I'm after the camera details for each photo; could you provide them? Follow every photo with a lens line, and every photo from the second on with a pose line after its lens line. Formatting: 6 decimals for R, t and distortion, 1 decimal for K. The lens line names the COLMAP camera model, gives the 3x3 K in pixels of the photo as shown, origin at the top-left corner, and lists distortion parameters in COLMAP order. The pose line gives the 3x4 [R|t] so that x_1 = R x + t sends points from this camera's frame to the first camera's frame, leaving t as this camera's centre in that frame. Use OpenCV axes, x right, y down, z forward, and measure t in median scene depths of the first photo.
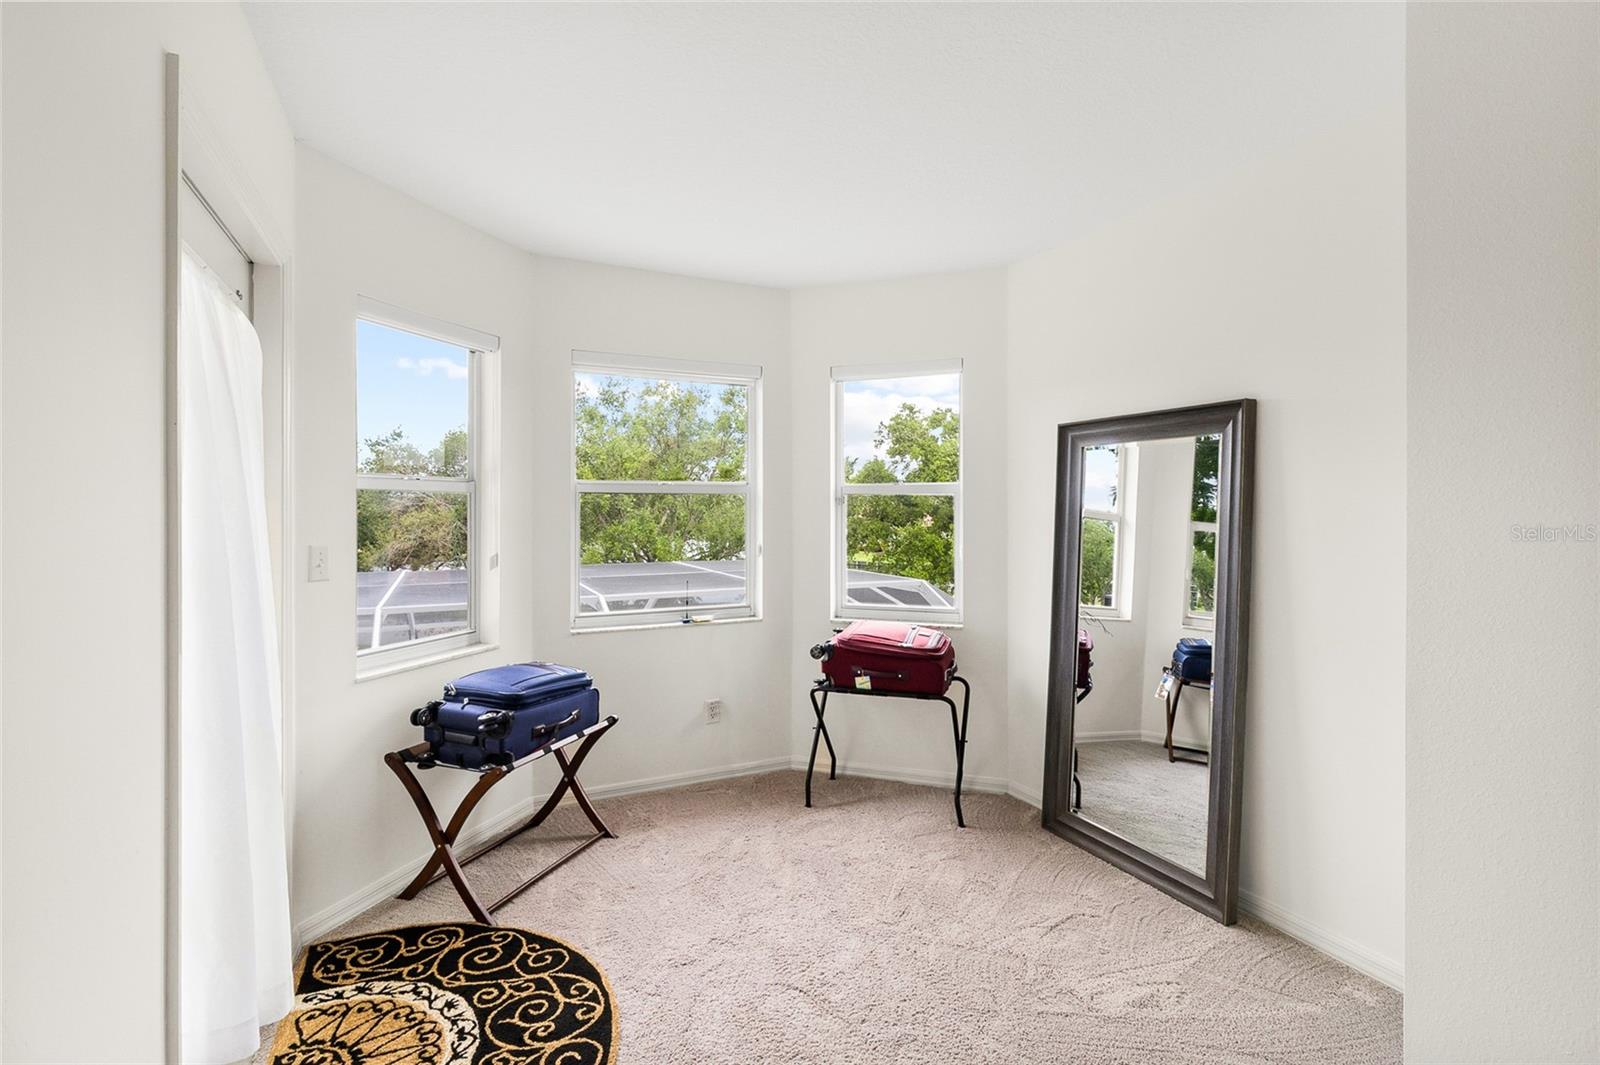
lens RADIAL K [[738.6, 0, 809.2], [0, 738.6, 510.4], [0, 0, 1]] dist [0.001870, -0.000098]
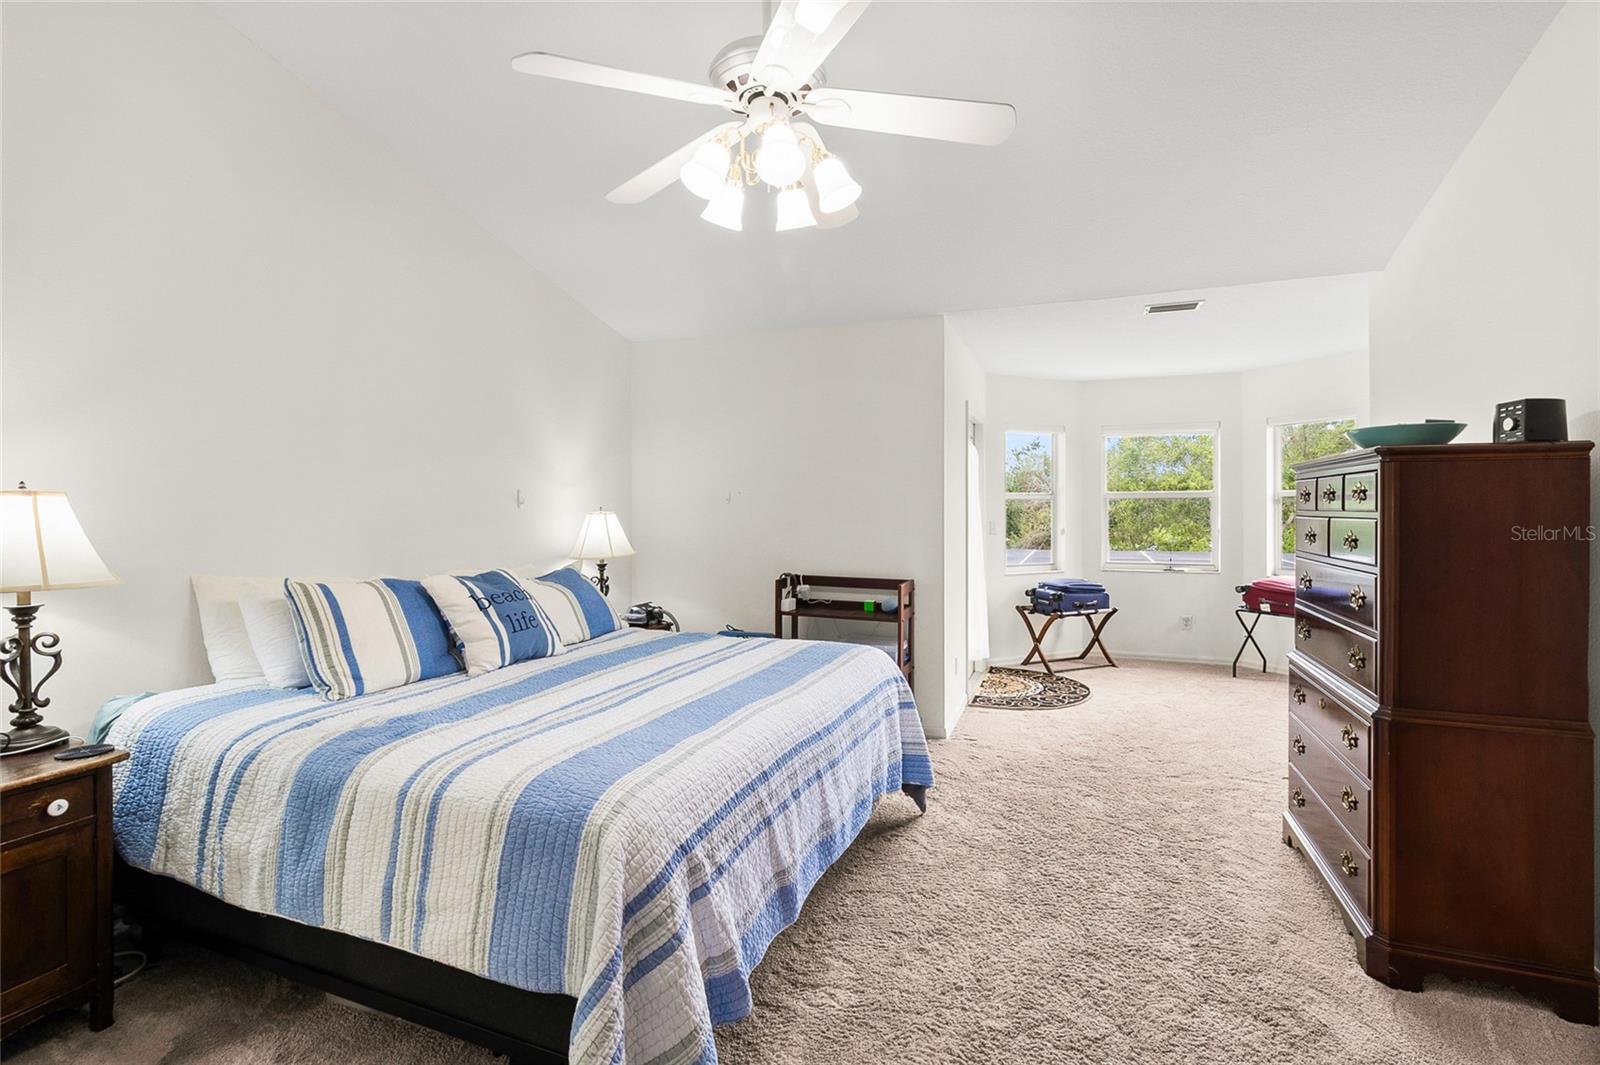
lens RADIAL K [[738.6, 0, 809.2], [0, 738.6, 510.4], [0, 0, 1]] dist [0.001870, -0.000098]
pose [[0.689671, 0.000402, -0.724122, 0.641982], [0.002159, 0.999994, 0.002611, -0.000366], [0.724119, -0.003364, 0.689667, -1.047525]]
